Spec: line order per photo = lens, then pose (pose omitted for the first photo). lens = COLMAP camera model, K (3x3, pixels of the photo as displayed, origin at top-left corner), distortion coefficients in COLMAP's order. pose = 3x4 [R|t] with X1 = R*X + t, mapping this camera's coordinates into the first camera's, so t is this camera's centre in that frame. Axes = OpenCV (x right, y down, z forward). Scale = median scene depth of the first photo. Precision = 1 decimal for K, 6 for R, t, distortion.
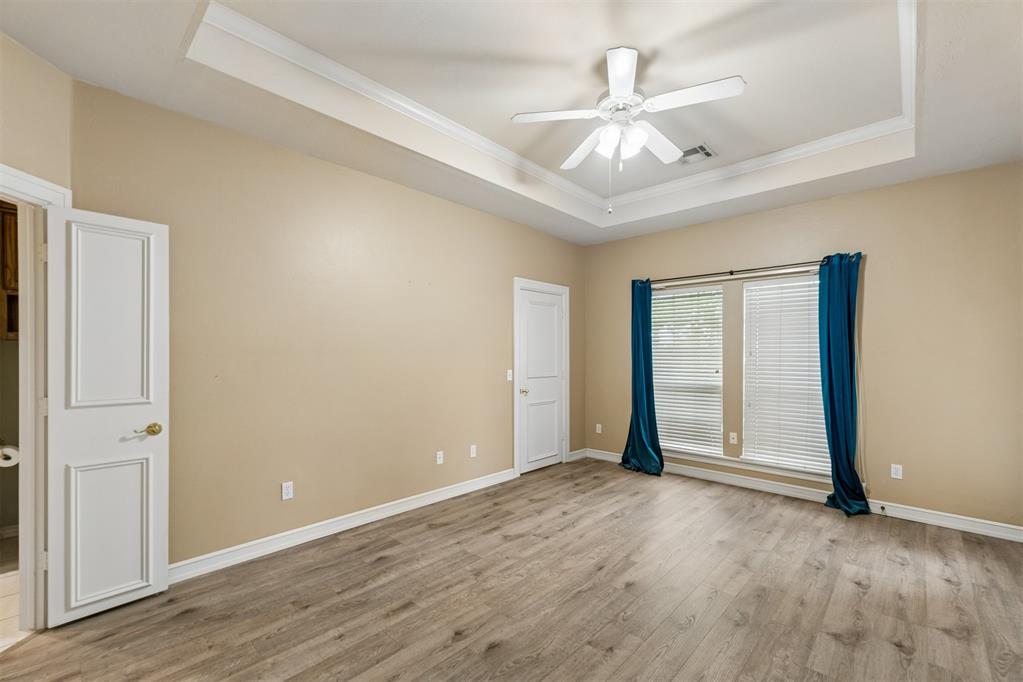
lens RADIAL K [[437.2, 0, 528.6], [0, 437.2, 353.1], [0, 0, 1]] dist [-0.000828, -0.000216]
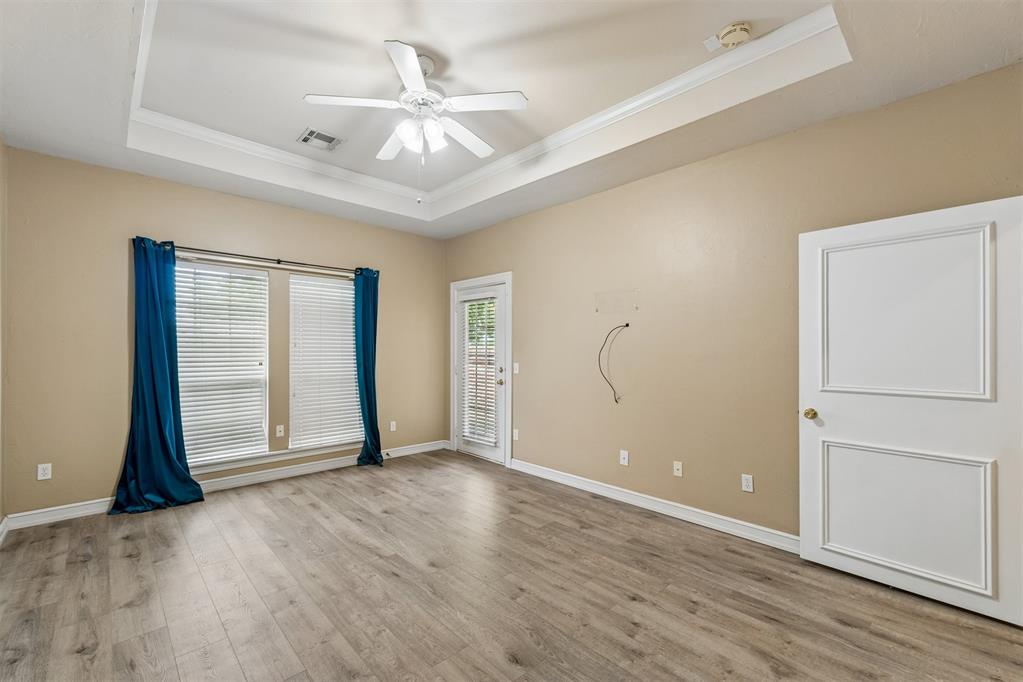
lens RADIAL K [[419.5, 0, 509.2], [0, 419.5, 345.4], [0, 0, 1]] dist [0.000455, -0.000254]
pose [[0.072762, 0.004006, 0.997341, -0.465608], [-0.007511, 0.999966, -0.003469, 0.002670], [-0.997321, -0.007238, 0.072790, 0.454069]]
